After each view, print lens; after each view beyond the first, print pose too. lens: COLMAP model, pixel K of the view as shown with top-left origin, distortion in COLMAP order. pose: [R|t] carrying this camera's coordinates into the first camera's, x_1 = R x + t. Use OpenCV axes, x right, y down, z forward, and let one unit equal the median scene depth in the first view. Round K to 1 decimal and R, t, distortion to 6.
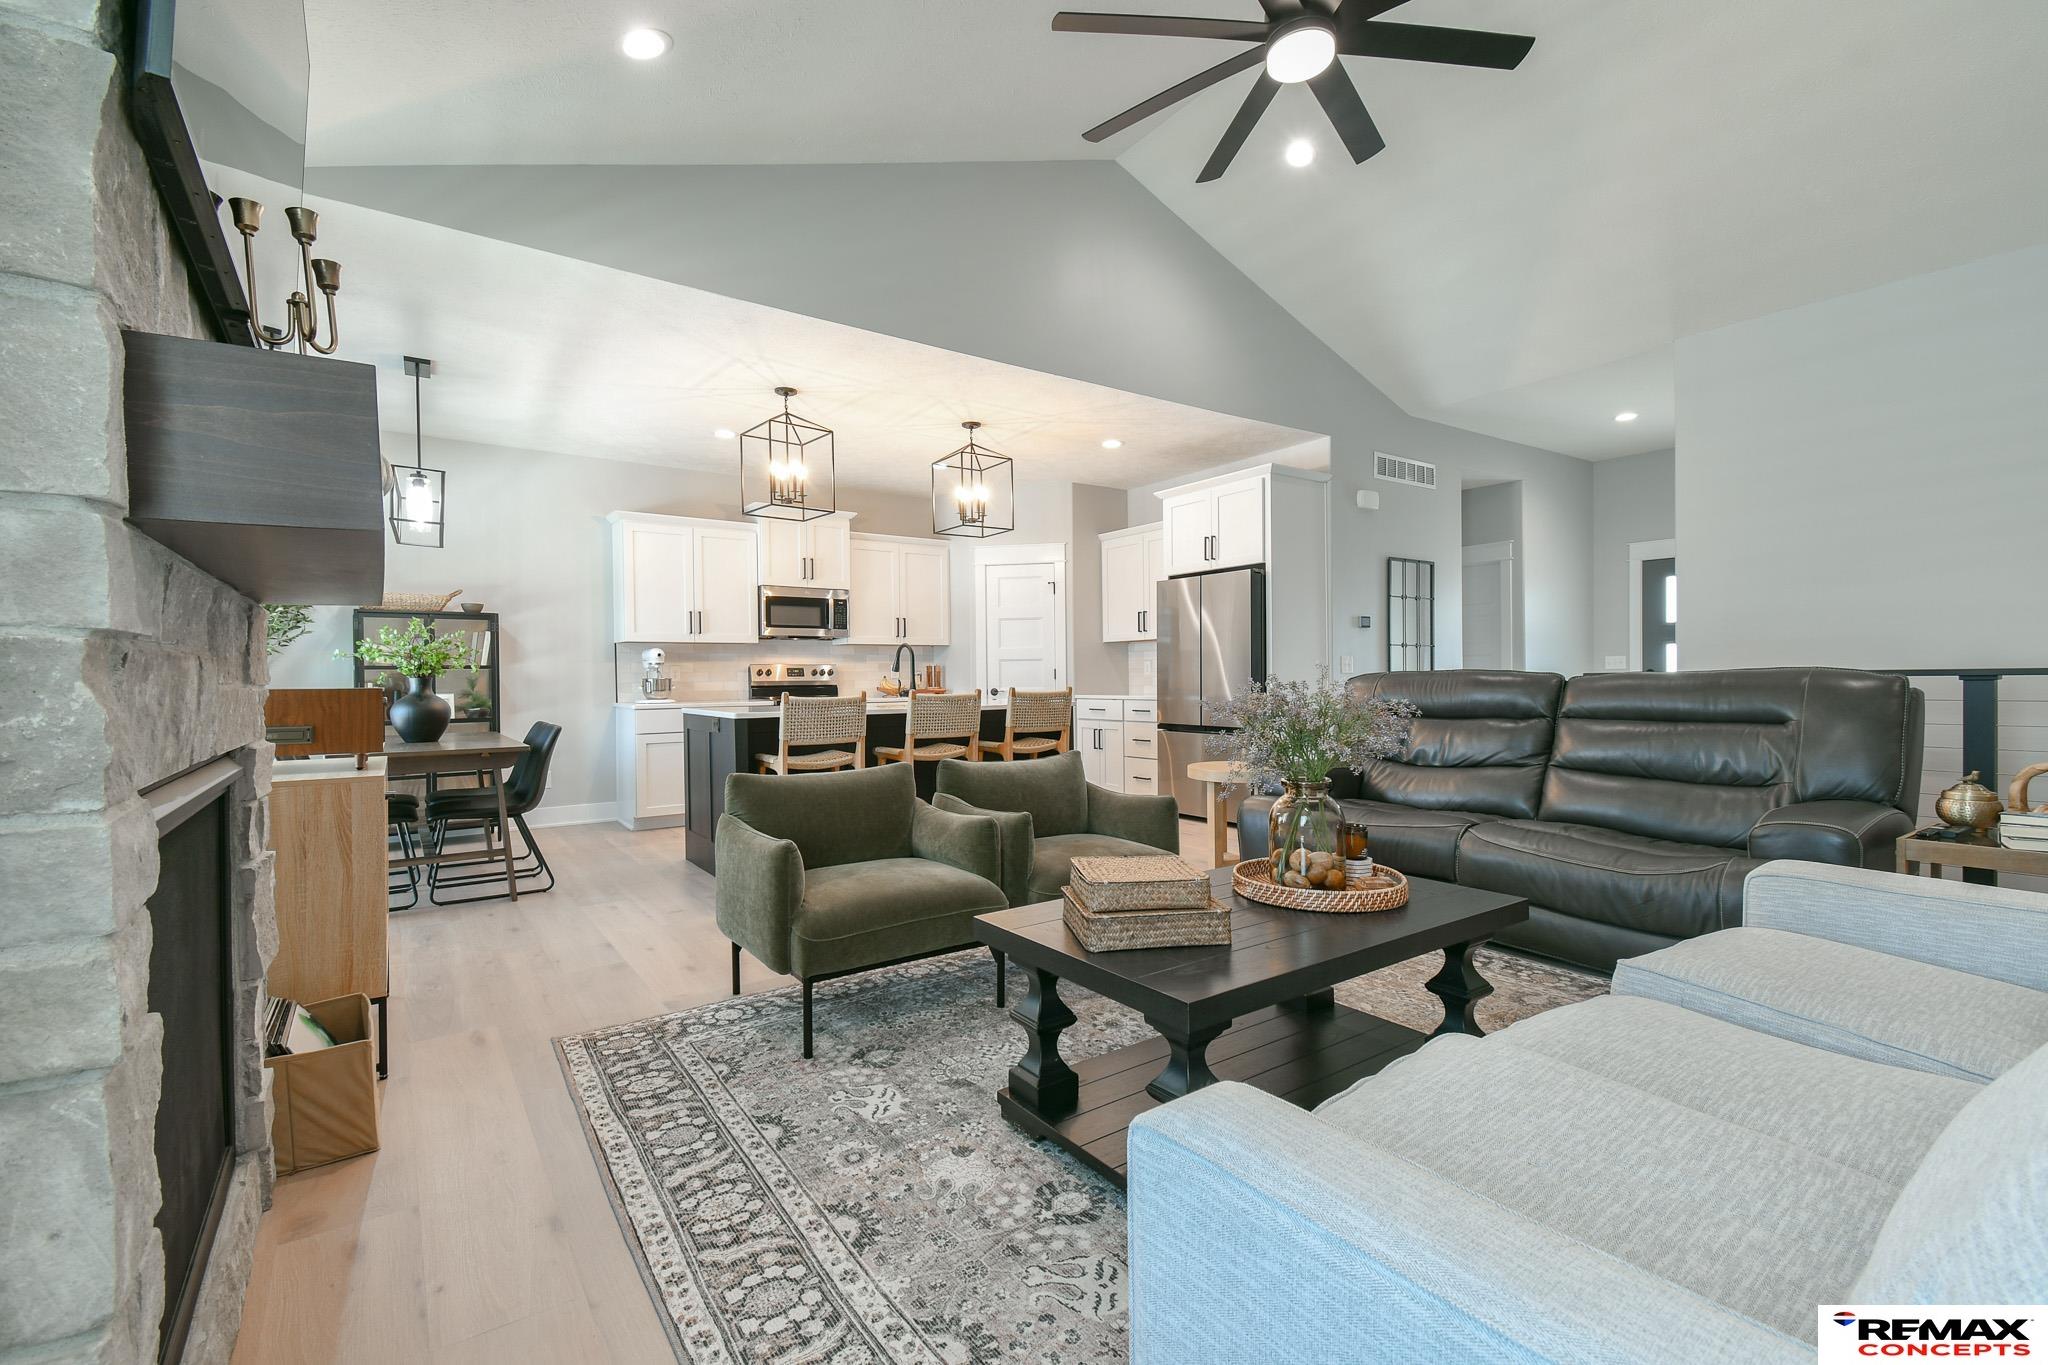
lens RADIAL K [[862.7, 0, 1017.2], [0, 862.7, 683.6], [0, 0, 1]] dist [0.029023, 0.000028]
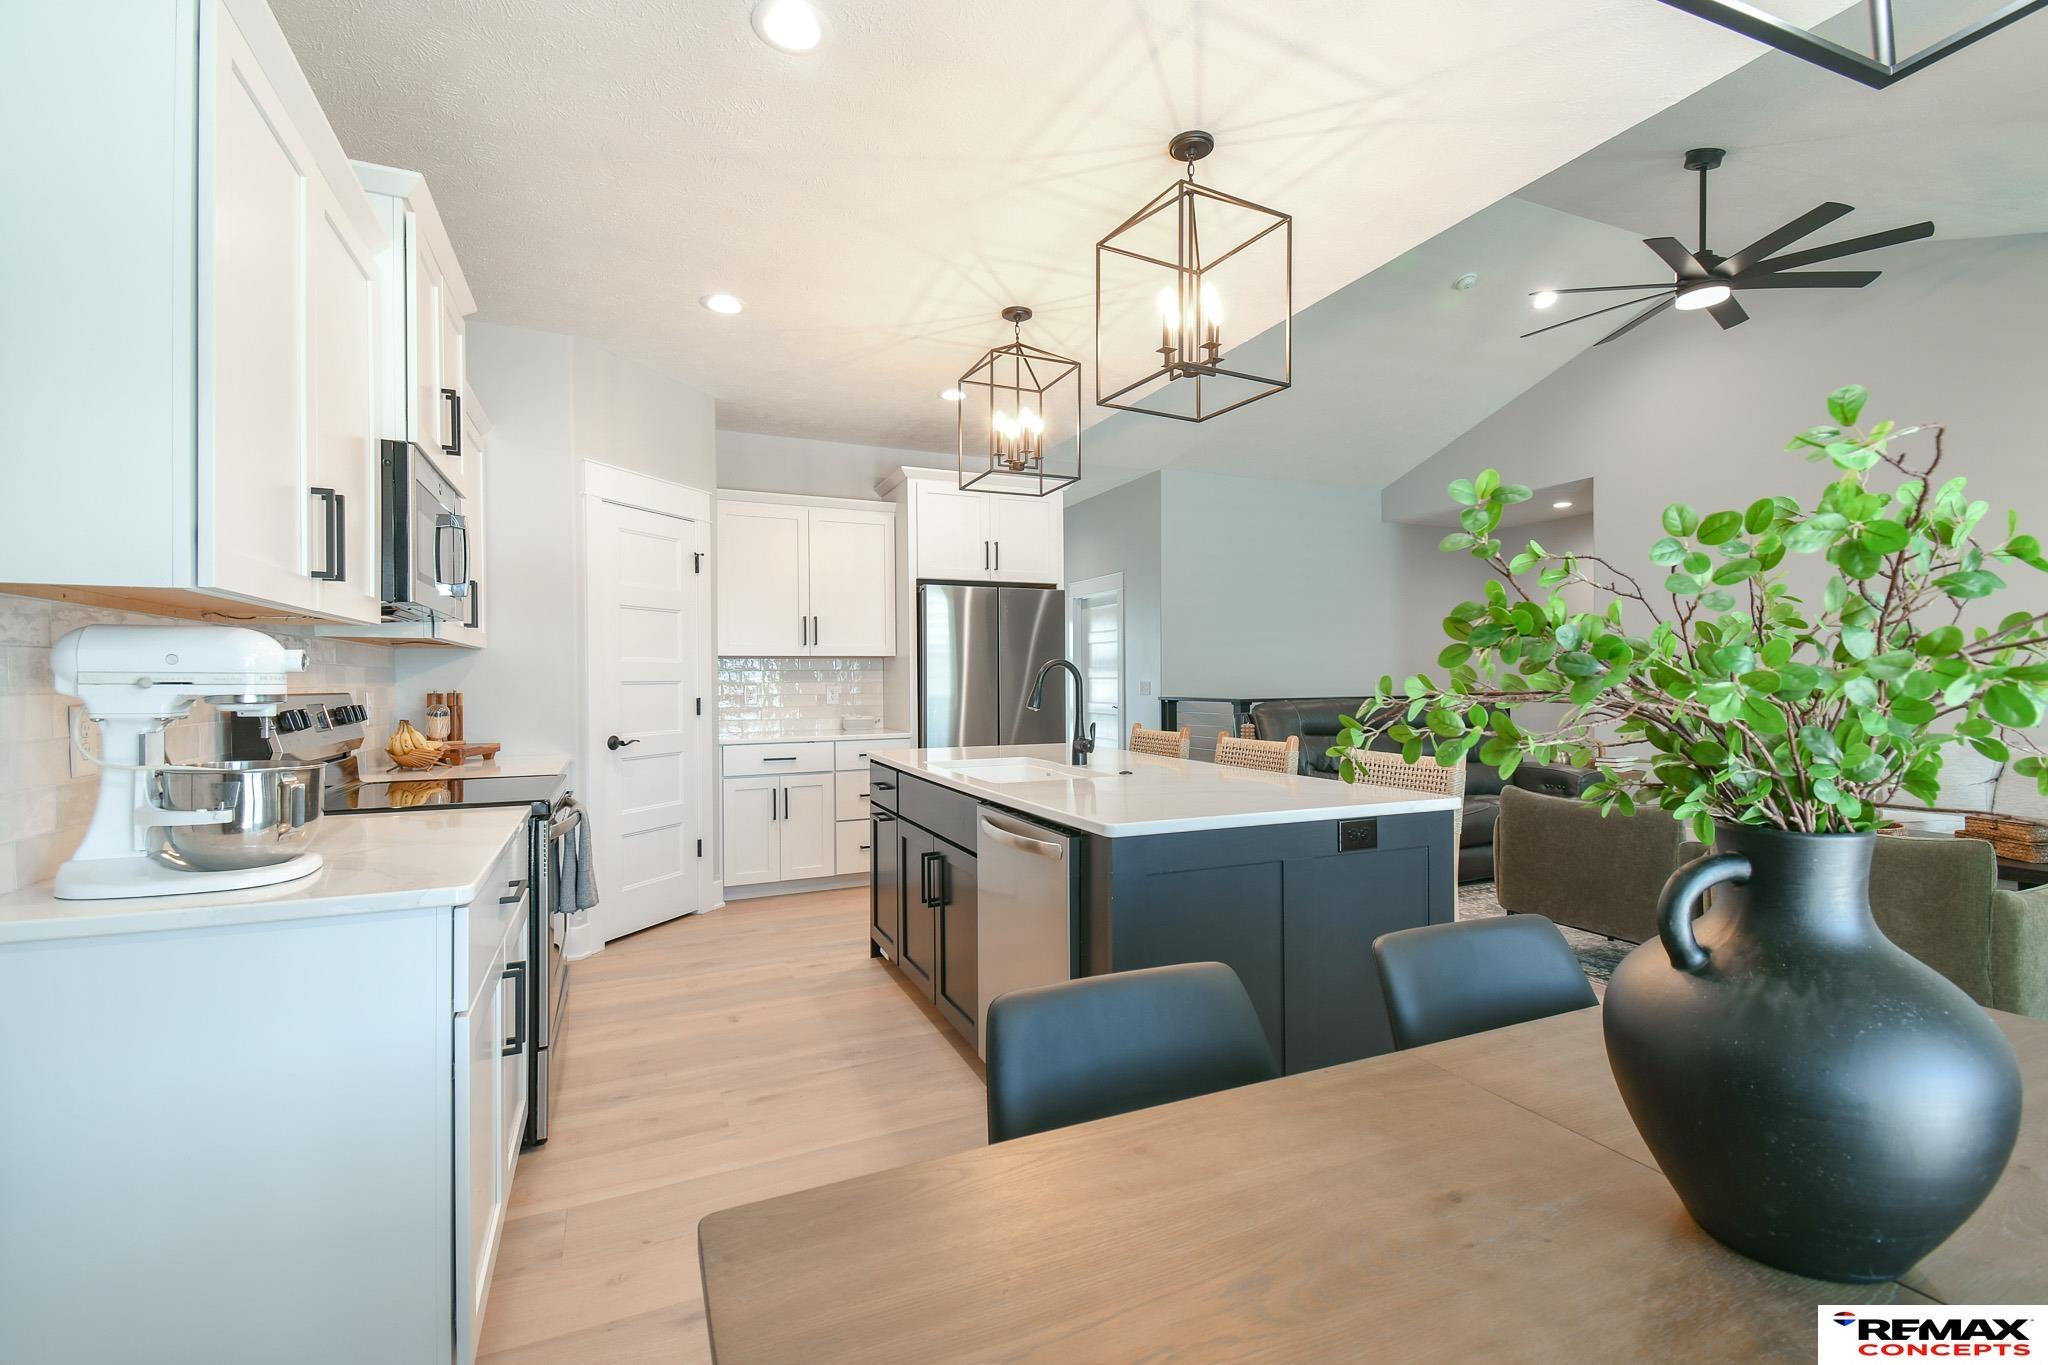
lens RADIAL K [[890.9, 0, 1021.5], [0, 890.9, 682.5], [0, 0, 1]] dist [0.044274, -0.024681]
pose [[0.204338, 0.007106, 0.978875, -0.574724], [0.012032, 0.999880, -0.009770, -0.021113], [-0.978826, 0.013774, 0.204228, 0.725215]]
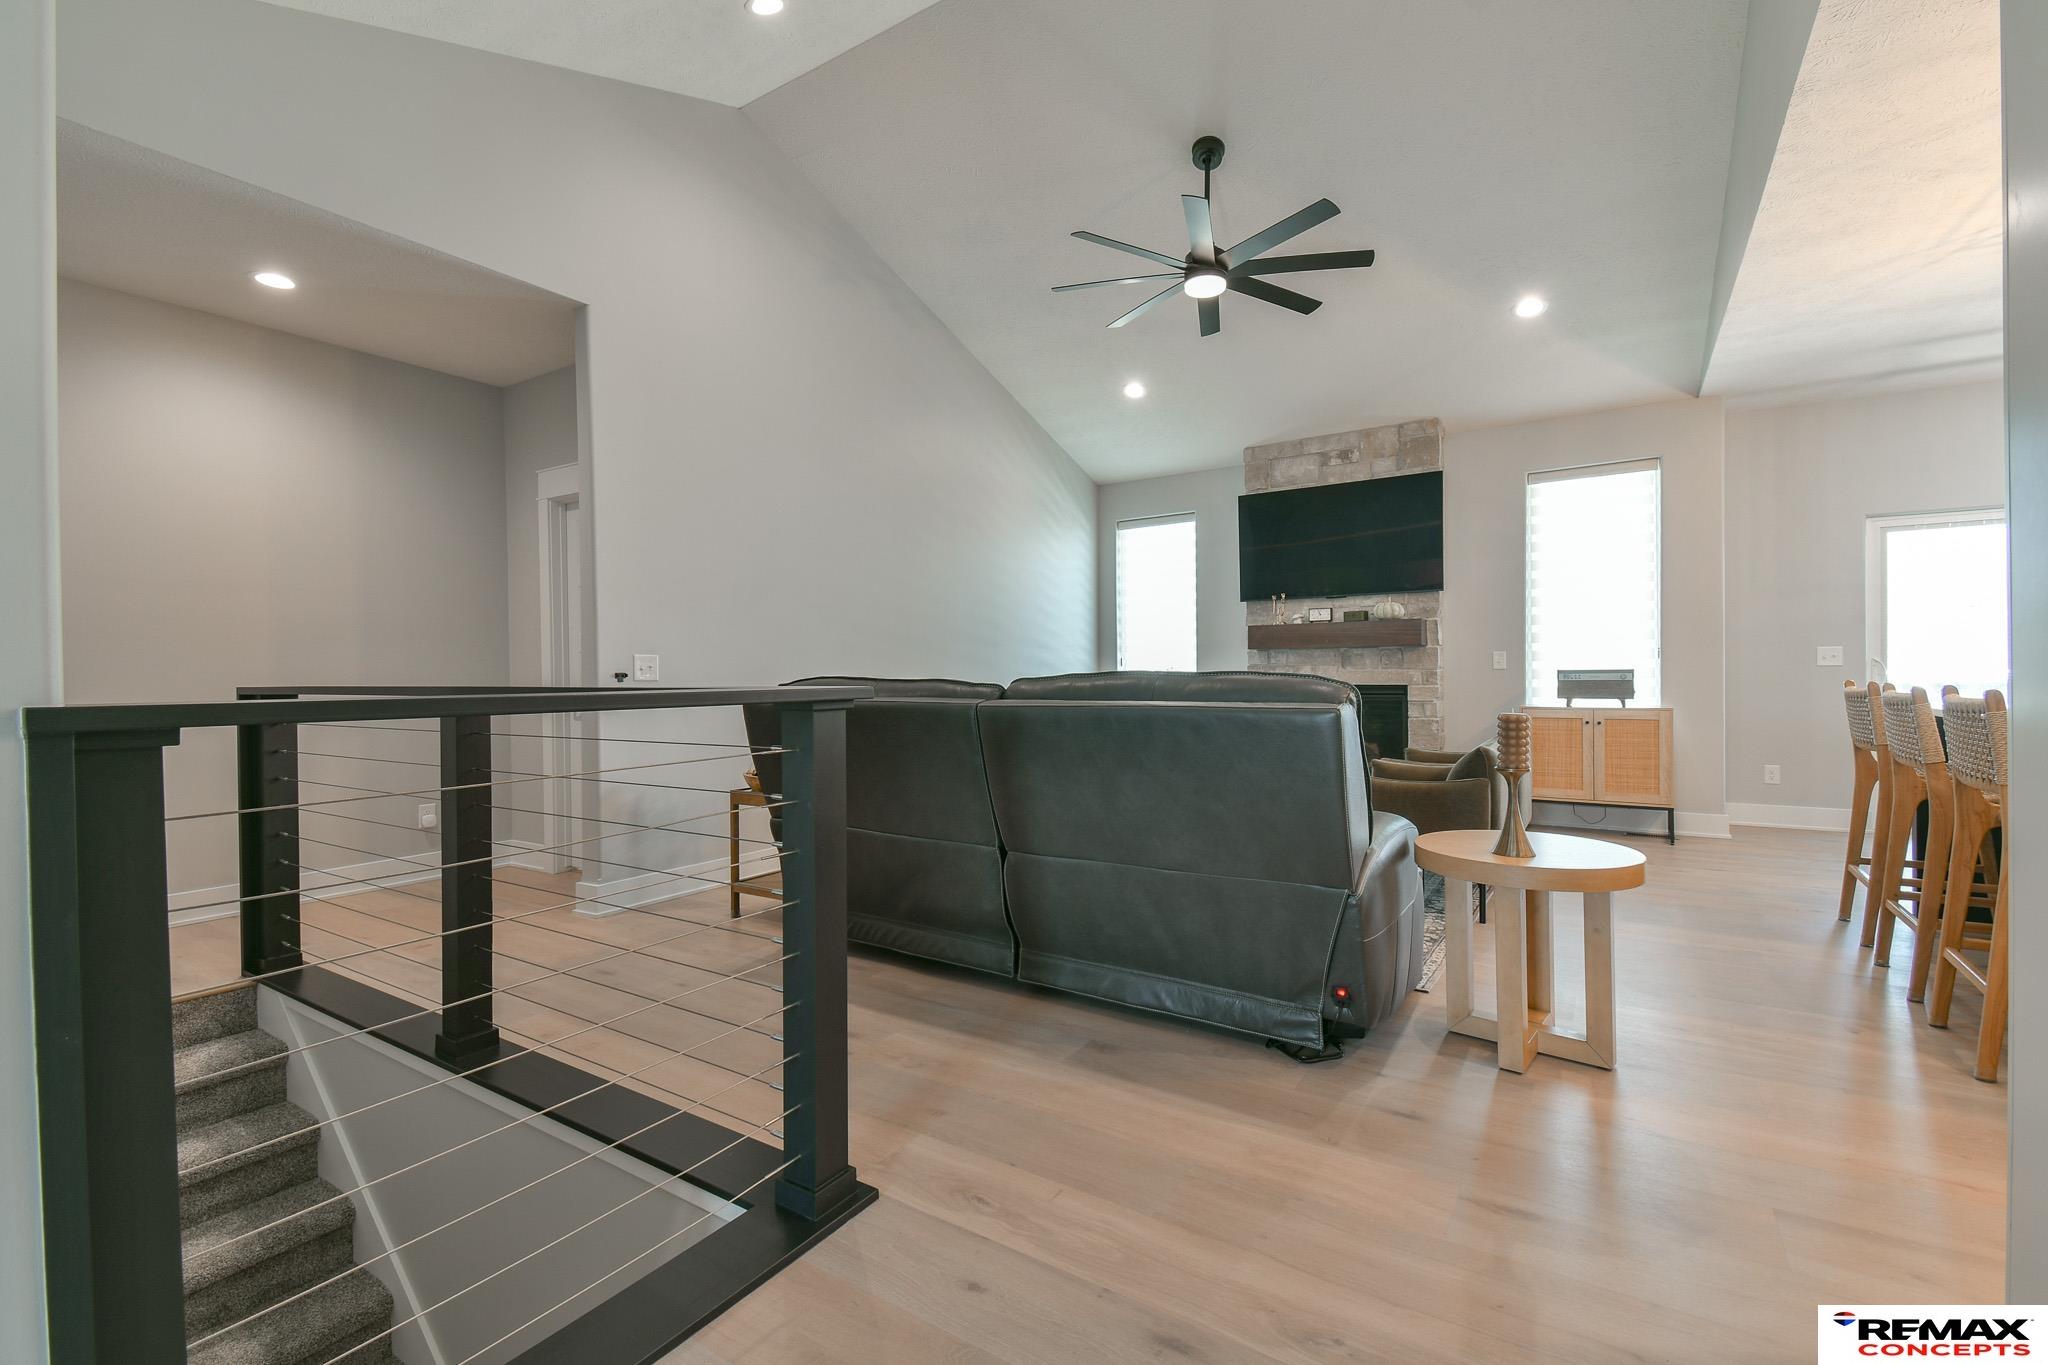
lens RADIAL K [[890.9, 0, 1021.5], [0, 890.9, 682.5], [0, 0, 1]] dist [0.044274, -0.024681]
pose [[-0.931517, 0.025900, -0.362773, 0.507176], [0.019810, 0.999594, 0.020496, -0.014335], [0.363157, 0.011905, -0.931652, 0.954621]]
